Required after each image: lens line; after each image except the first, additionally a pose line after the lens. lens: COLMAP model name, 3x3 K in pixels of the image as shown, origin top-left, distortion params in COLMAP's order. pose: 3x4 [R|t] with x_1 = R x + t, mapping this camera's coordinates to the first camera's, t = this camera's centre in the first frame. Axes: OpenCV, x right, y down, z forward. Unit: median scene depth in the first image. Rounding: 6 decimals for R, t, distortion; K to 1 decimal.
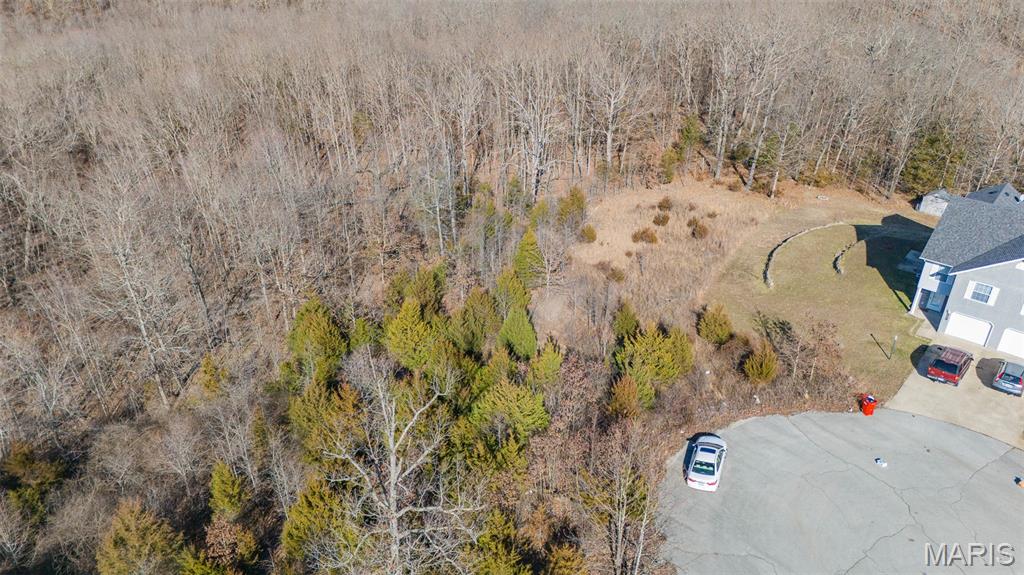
lens RADIAL K [[746.6, 0, 507.2], [0, 746.6, 282.7], [0, 0, 1]] dist [0.064596, -0.058916]
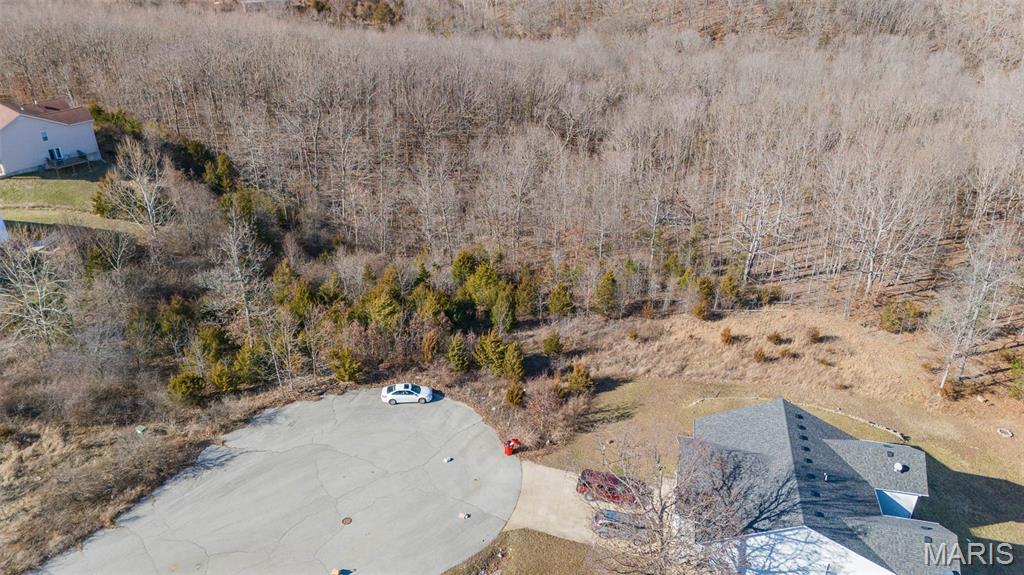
lens RADIAL K [[746.6, 0, 511.9], [0, 746.6, 286.0], [0, 0, 1]] dist [0.064596, -0.058916]
pose [[0.456696, 0.432290, -0.777531, 0.754561], [-0.430921, 0.872118, 0.231770, -0.213907], [0.778290, 0.229206, 0.584576, 0.093037]]
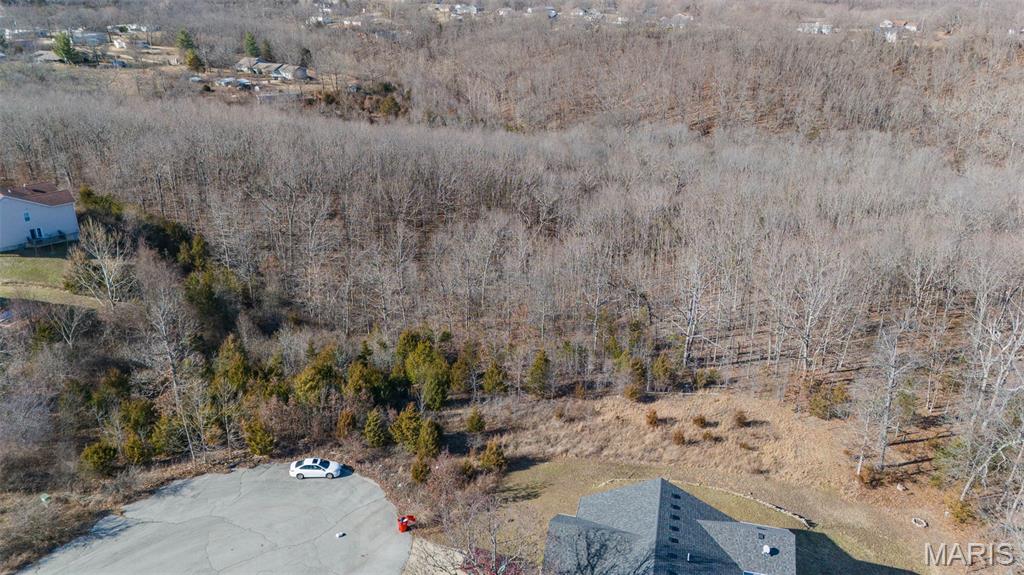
lens RADIAL K [[746.6, 0, 512.4], [0, 746.6, 285.2], [0, 0, 1]] dist [0.064596, -0.058916]
pose [[0.425244, 0.346832, -0.835988, 0.831975], [-0.439269, 0.886672, 0.144416, -0.265737], [0.791335, 0.305812, 0.529404, 0.176663]]
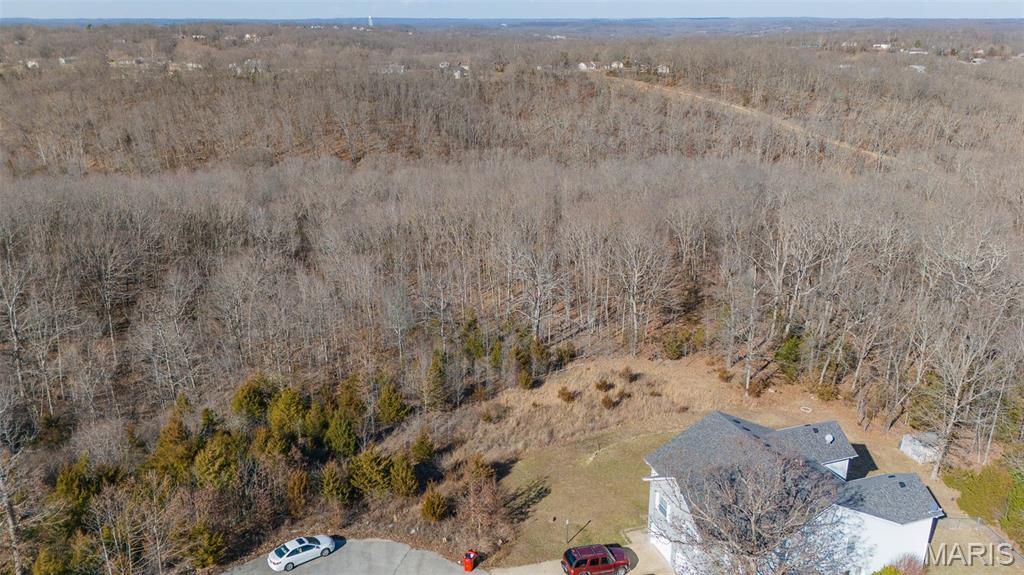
lens RADIAL K [[746.6, 0, 512.4], [0, 746.6, 283.5], [0, 0, 1]] dist [0.064596, -0.058916]
pose [[0.855038, 0.164141, -0.491903, 0.553837], [-0.249220, 0.961923, -0.112220, -0.067569], [0.454753, 0.218545, 0.863388, -0.010664]]
